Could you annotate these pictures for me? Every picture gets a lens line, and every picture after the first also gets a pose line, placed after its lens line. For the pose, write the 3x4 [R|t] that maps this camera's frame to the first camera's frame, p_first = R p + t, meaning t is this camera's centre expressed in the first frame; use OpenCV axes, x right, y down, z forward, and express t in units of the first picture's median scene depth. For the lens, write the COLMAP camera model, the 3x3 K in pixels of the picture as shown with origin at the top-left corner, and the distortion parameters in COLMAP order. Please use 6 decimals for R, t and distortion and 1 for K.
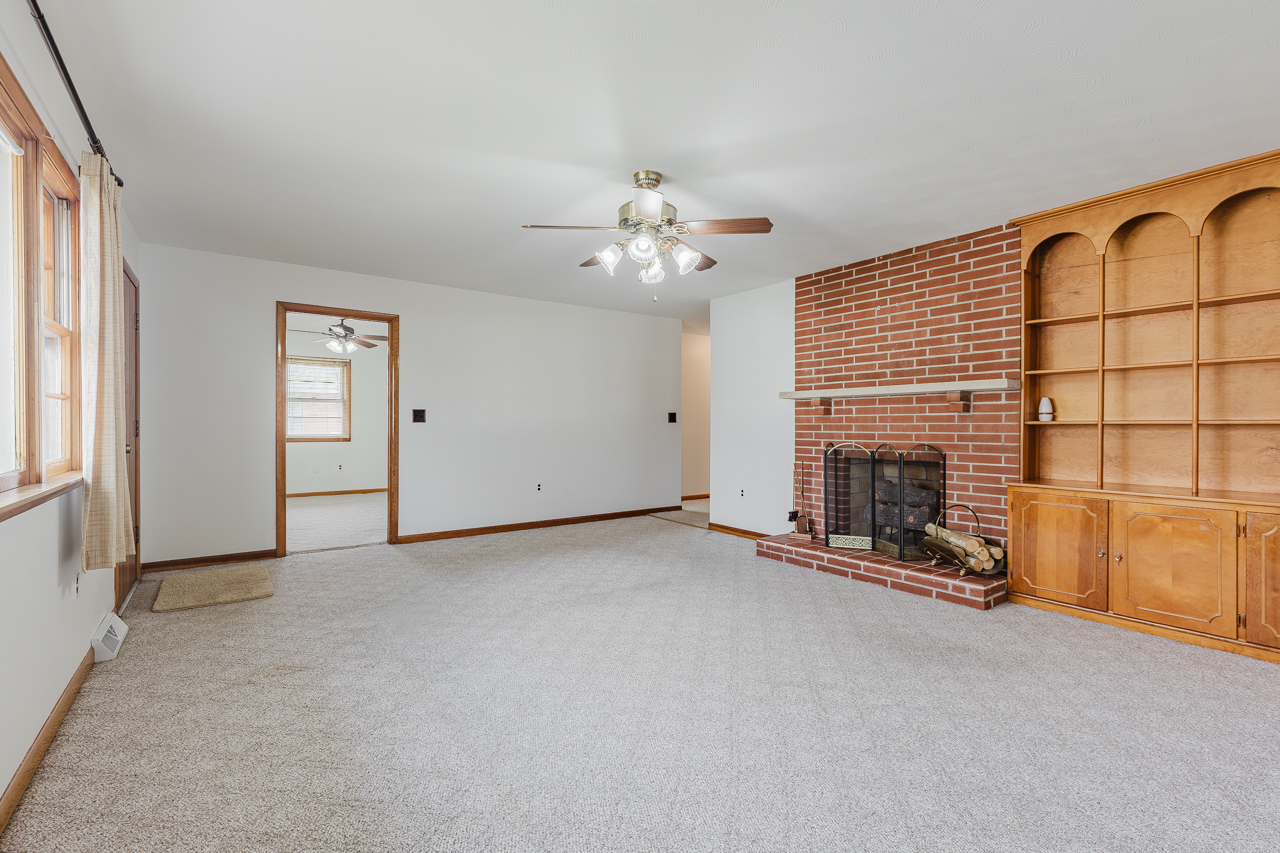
lens RADIAL K [[583.0, 0, 647.0], [0, 583.0, 426.7], [0, 0, 1]] dist [0.009301, -0.000132]
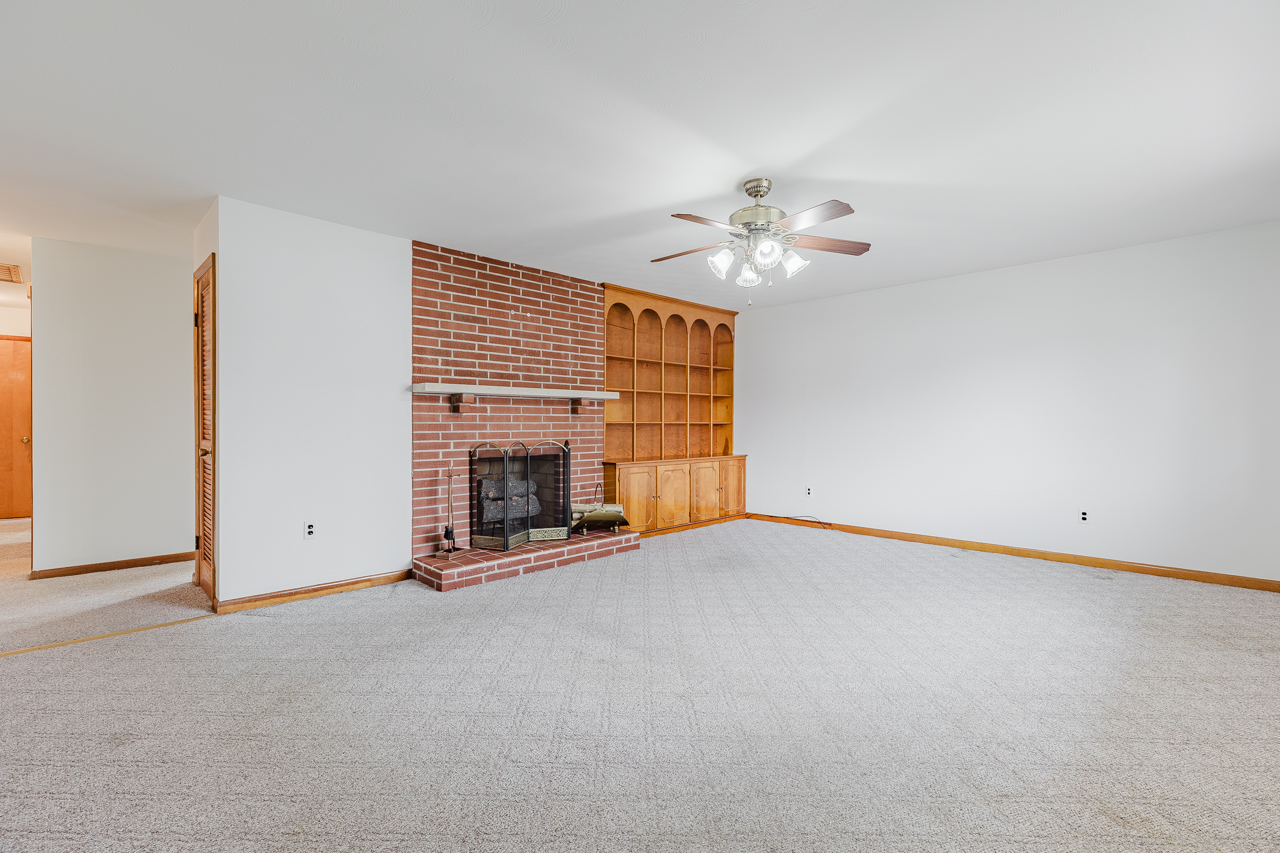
lens RADIAL K [[583.0, 0, 647.0], [0, 583.0, 426.7], [0, 0, 1]] dist [0.009301, -0.000132]
pose [[-0.167022, -0.005674, 0.985937, -0.686825], [0.002737, 0.999977, 0.006218, -0.003972], [-0.985949, 0.003737, -0.167002, 0.951243]]
